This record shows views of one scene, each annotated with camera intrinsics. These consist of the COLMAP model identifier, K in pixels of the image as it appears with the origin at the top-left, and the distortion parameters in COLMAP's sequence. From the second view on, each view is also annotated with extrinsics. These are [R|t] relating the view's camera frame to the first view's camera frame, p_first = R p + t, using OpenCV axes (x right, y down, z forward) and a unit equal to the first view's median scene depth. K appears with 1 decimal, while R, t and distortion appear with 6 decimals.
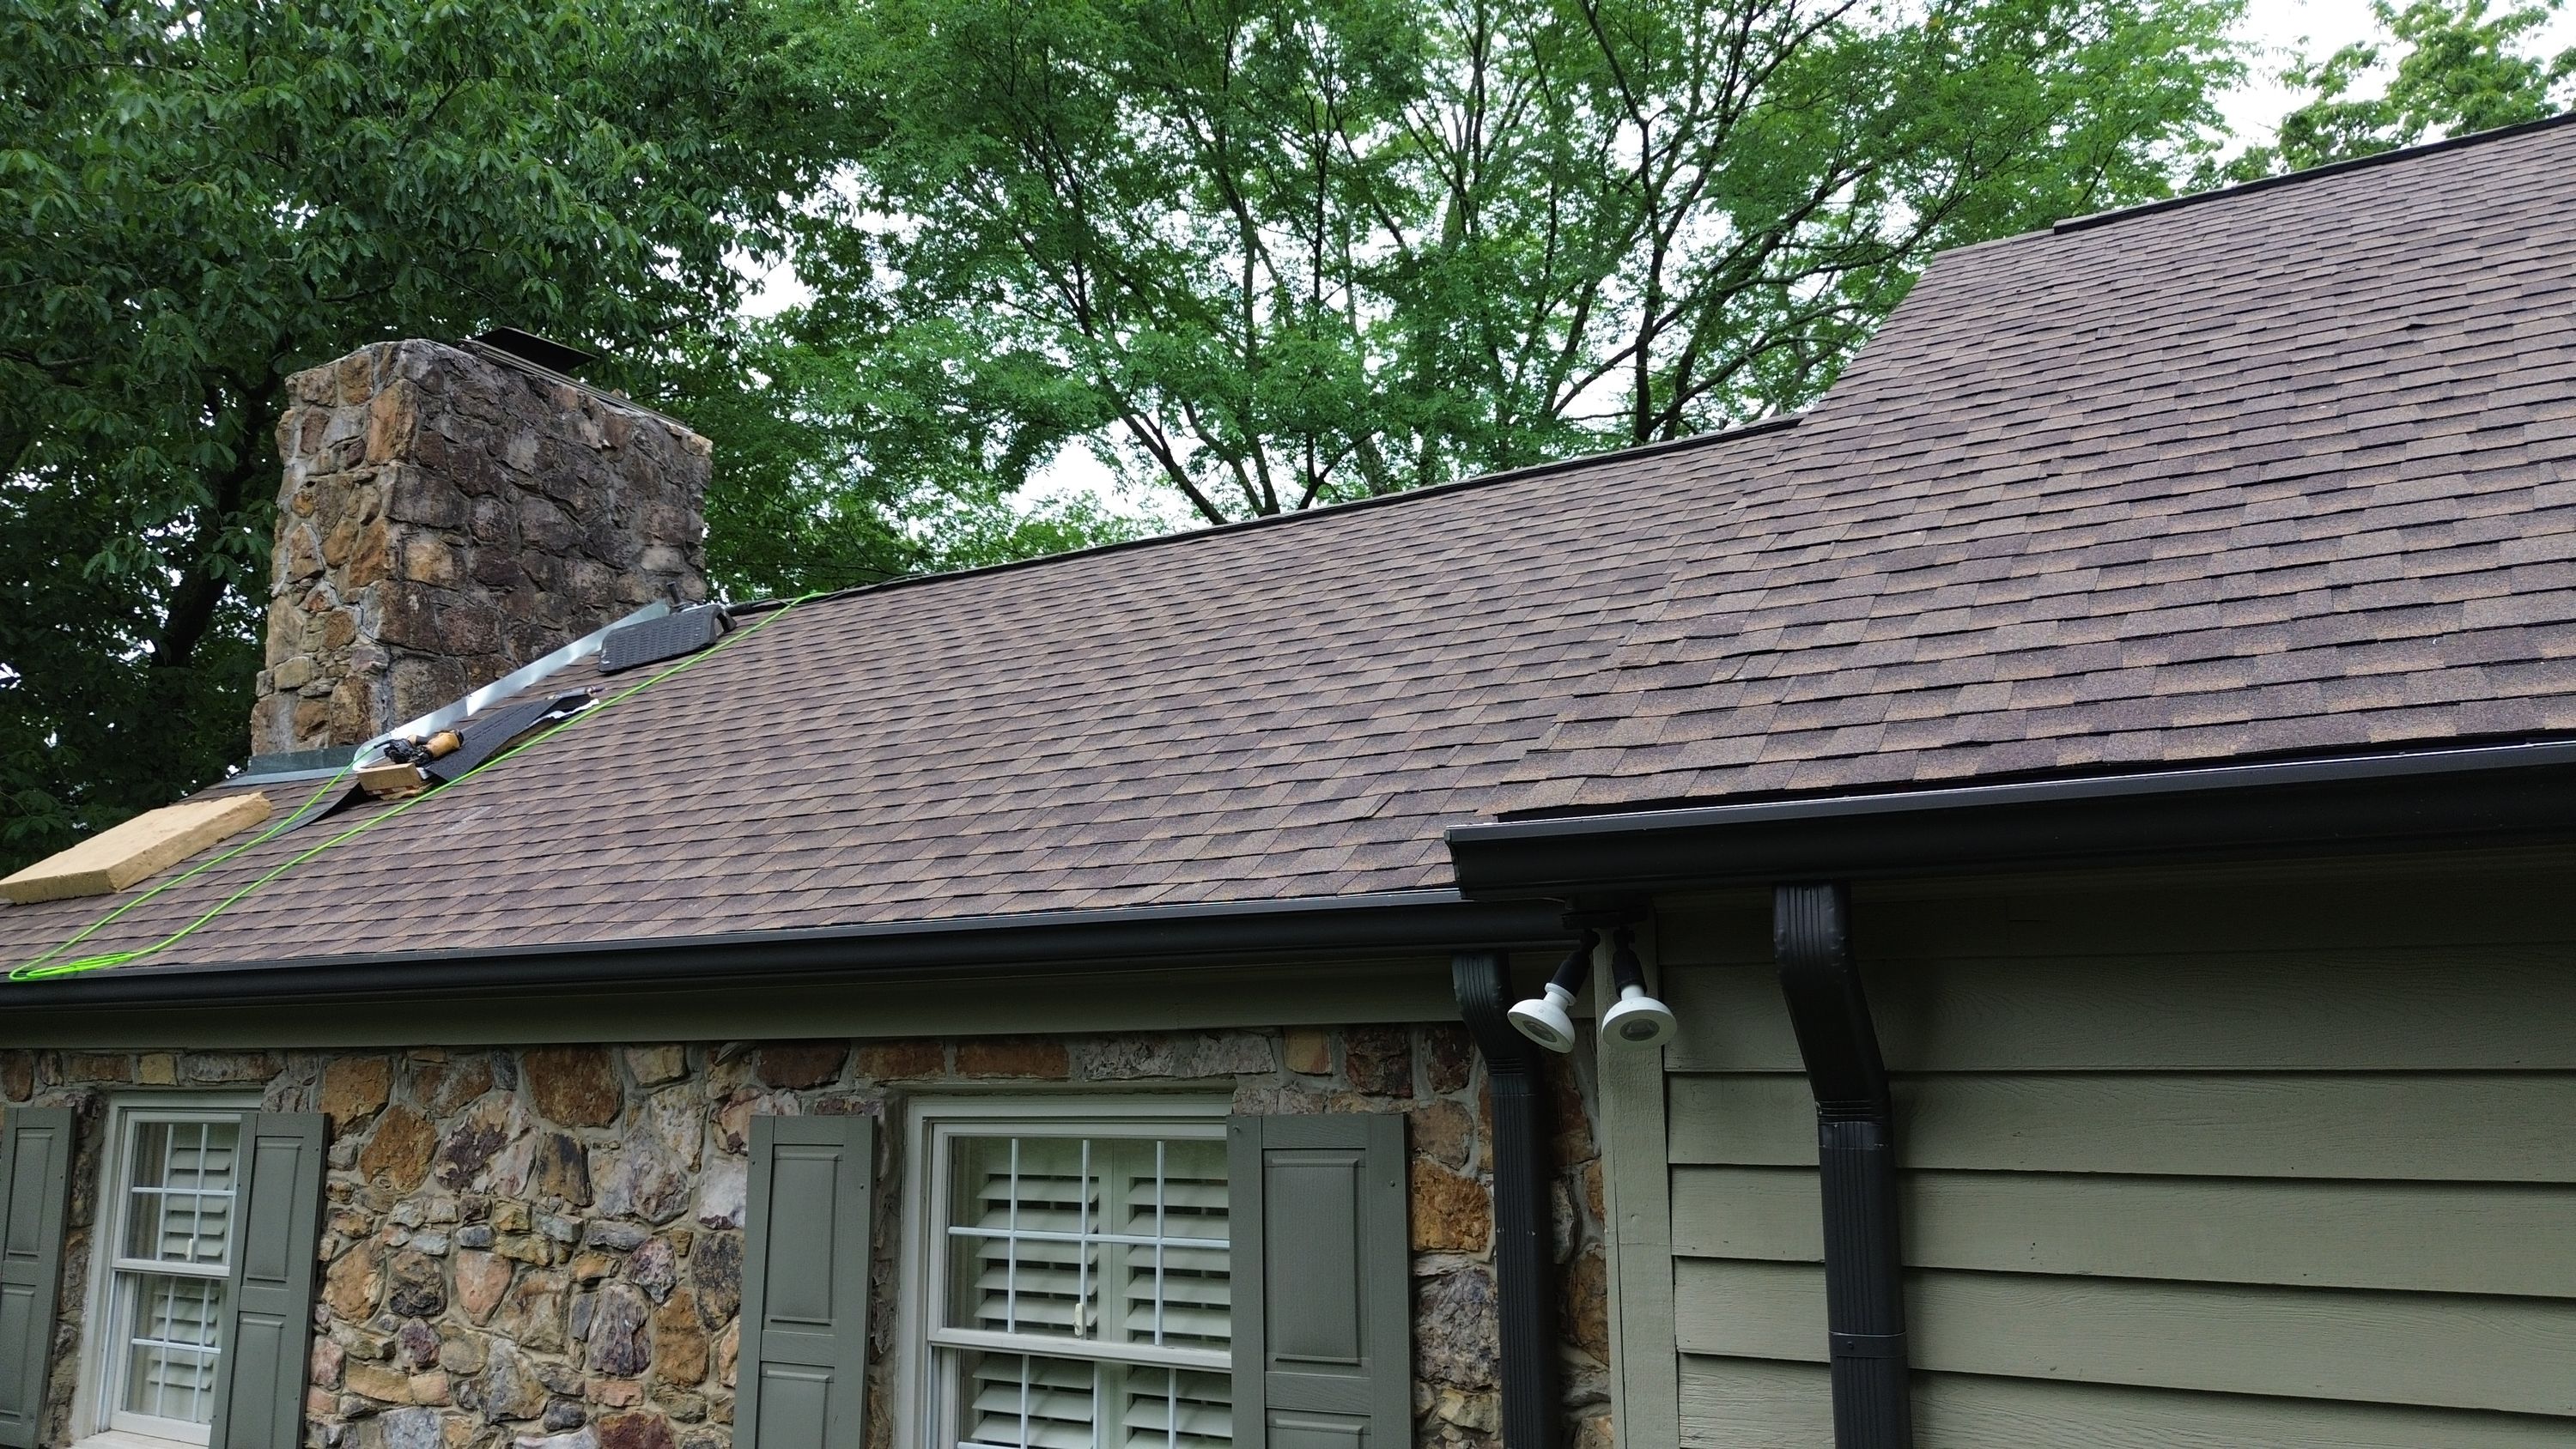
lens RADIAL K [[1804.7, 0, 1288.0], [0, 1804.7, 724.5], [0, 0, 1]] dist [0.081470, -0.079145]
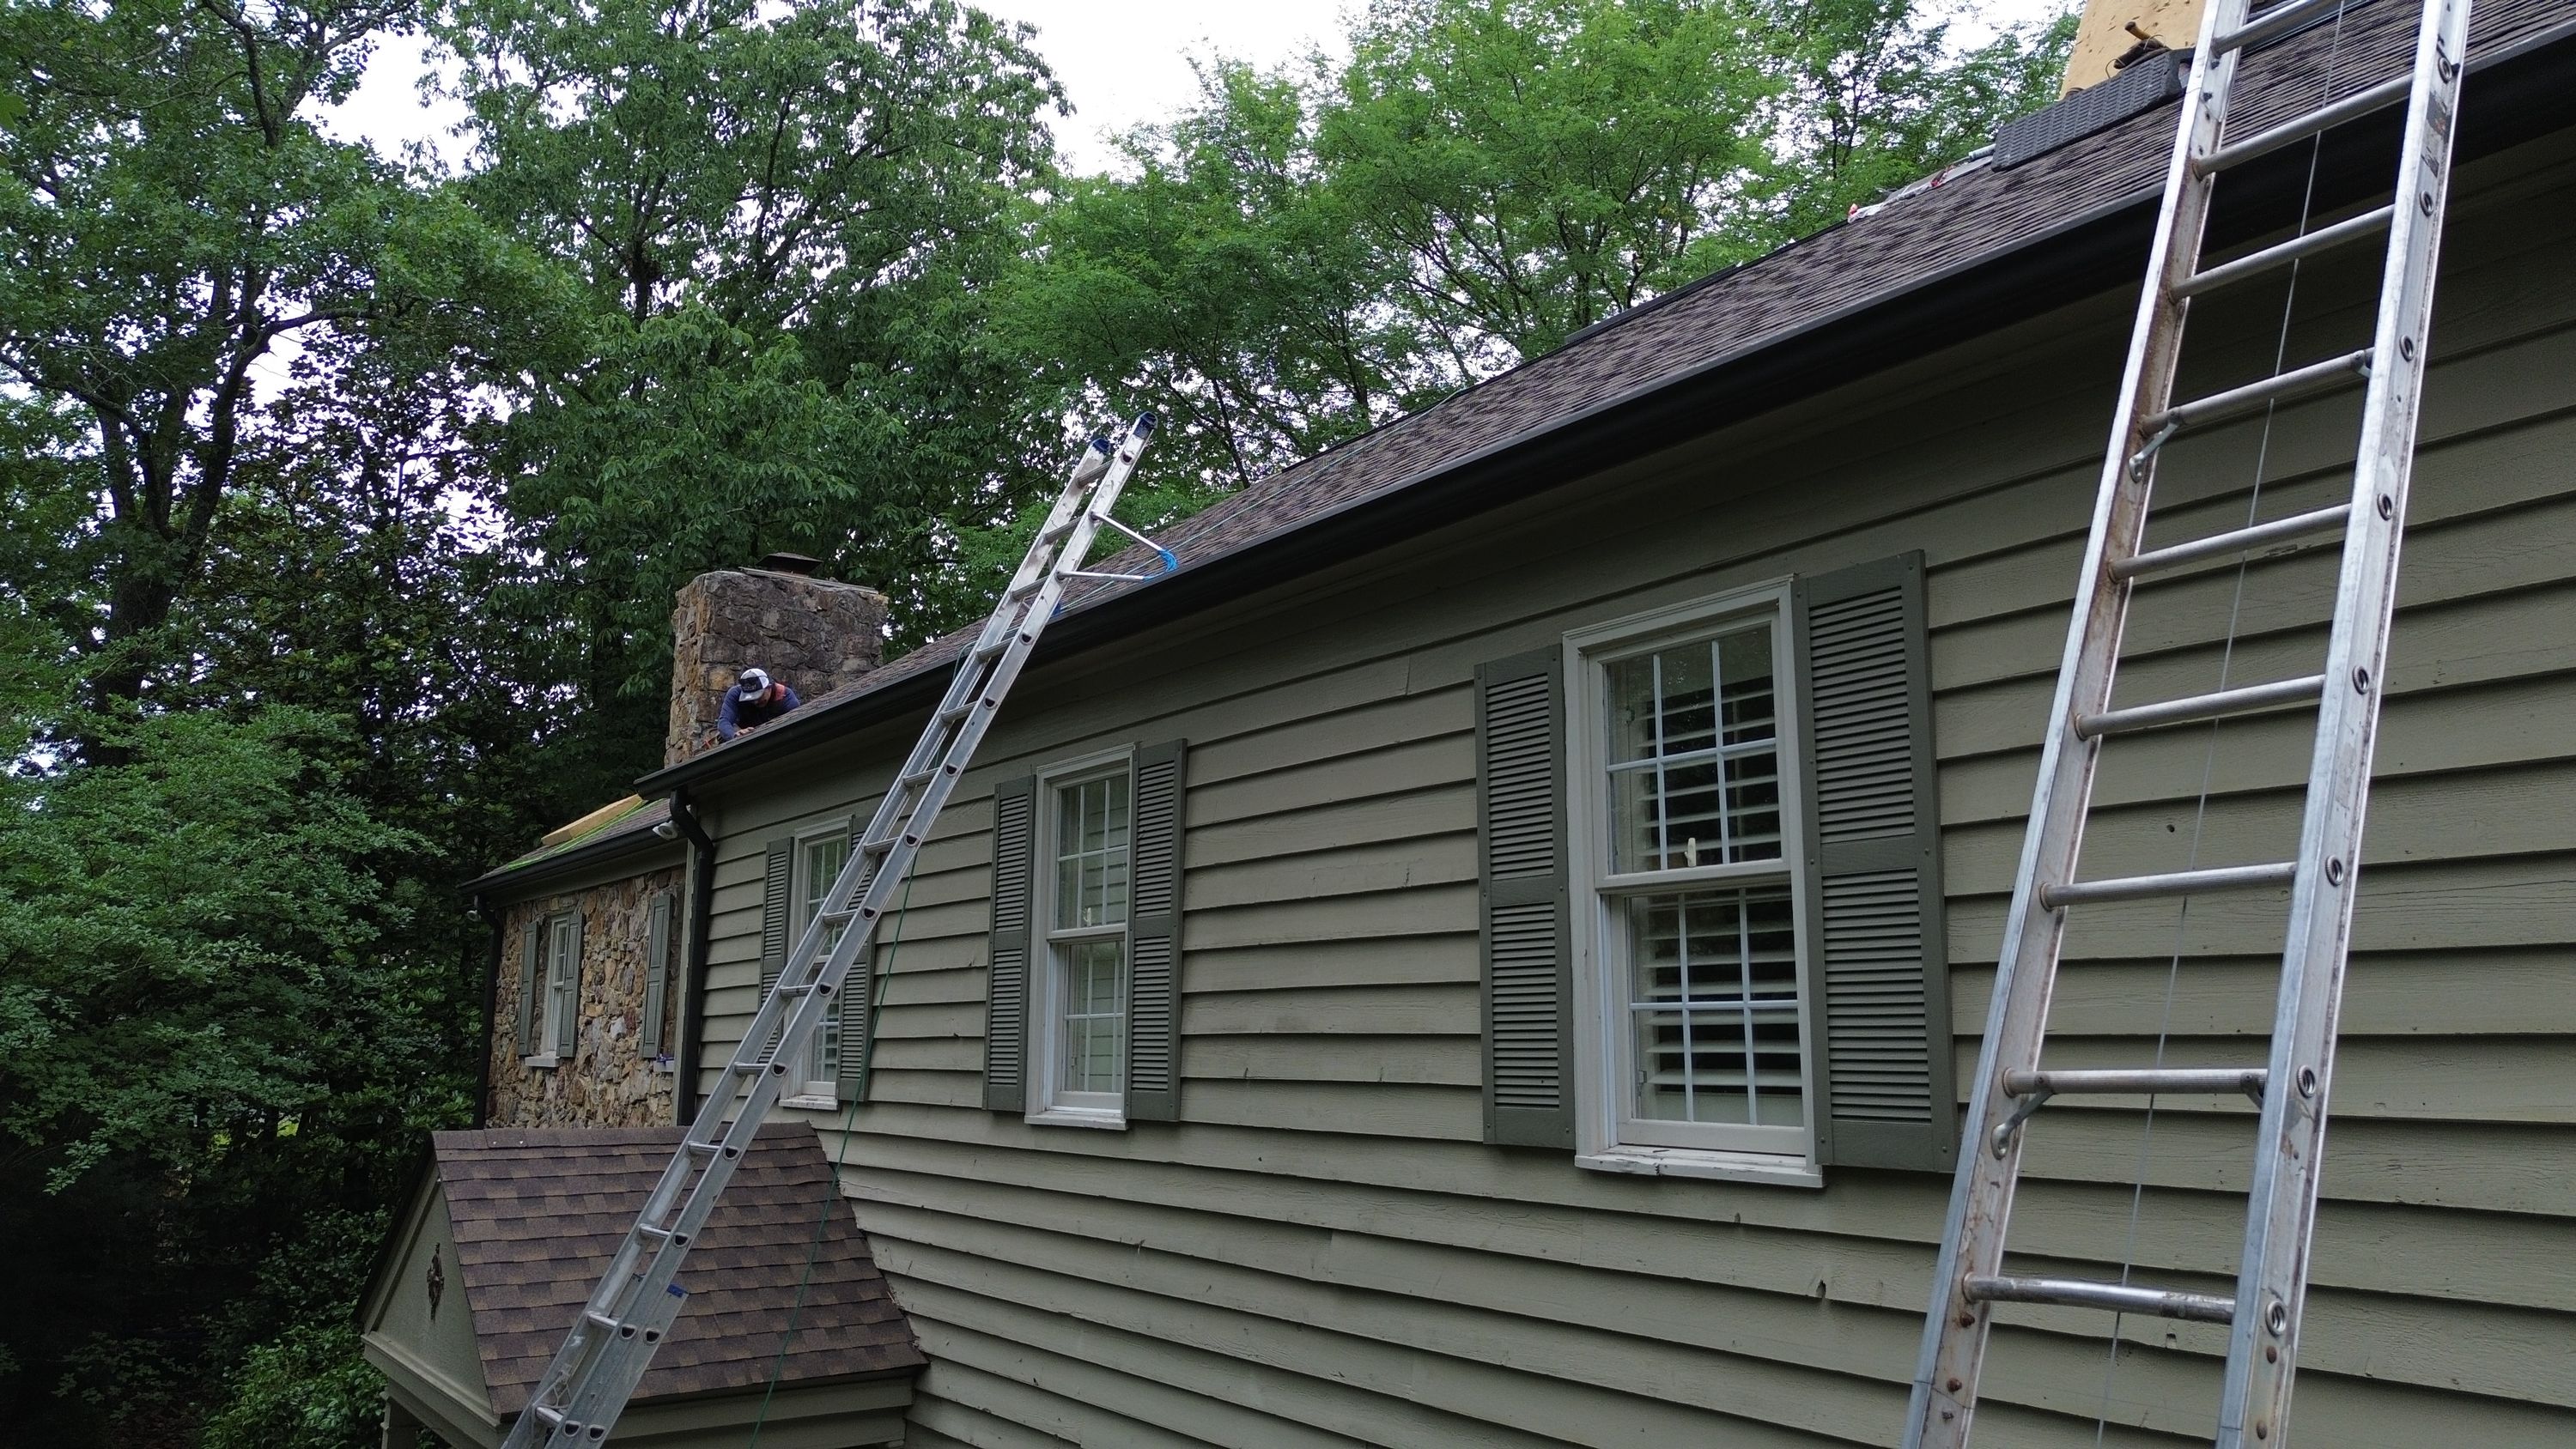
lens RADIAL K [[1804.7, 0, 1288.0], [0, 1804.7, 724.5], [0, 0, 1]] dist [0.081470, -0.079145]
pose [[0.914656, -0.056445, -0.400273, 0.693459], [0.056912, 0.998322, -0.010733, 0.014459], [0.400206, -0.012963, 0.916333, -0.462928]]
